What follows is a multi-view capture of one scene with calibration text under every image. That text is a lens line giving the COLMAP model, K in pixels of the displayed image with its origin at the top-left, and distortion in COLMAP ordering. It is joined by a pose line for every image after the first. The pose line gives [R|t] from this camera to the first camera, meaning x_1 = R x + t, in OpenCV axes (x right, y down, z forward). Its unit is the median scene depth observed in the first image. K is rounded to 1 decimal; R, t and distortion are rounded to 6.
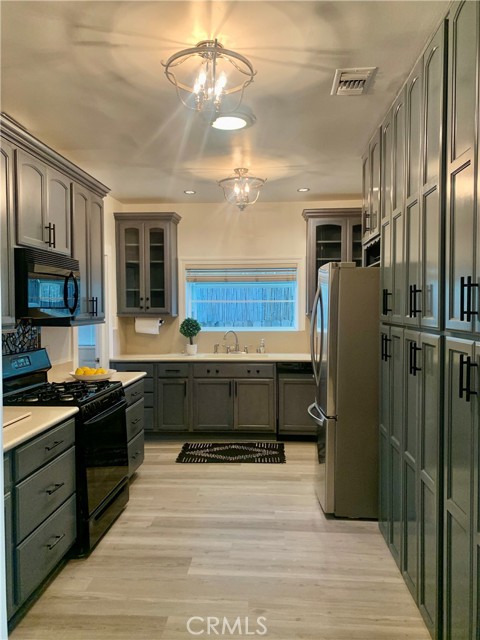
lens RADIAL K [[487.9, 0, 242.2], [0, 487.9, 320.0], [0, 0, 1]] dist [-0.007351, -0.002249]
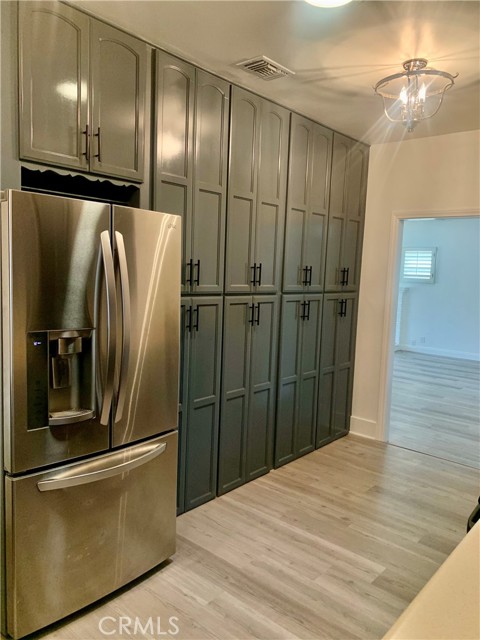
lens RADIAL K [[487.9, 0, 242.4], [0, 487.9, 323.6], [0, 0, 1]] dist [-0.007351, -0.002249]
pose [[-0.800680, -0.090711, 0.592186, -0.397825], [-0.019557, 0.991901, 0.125497, -0.063177], [-0.598774, 0.088901, -0.795969, 1.836565]]
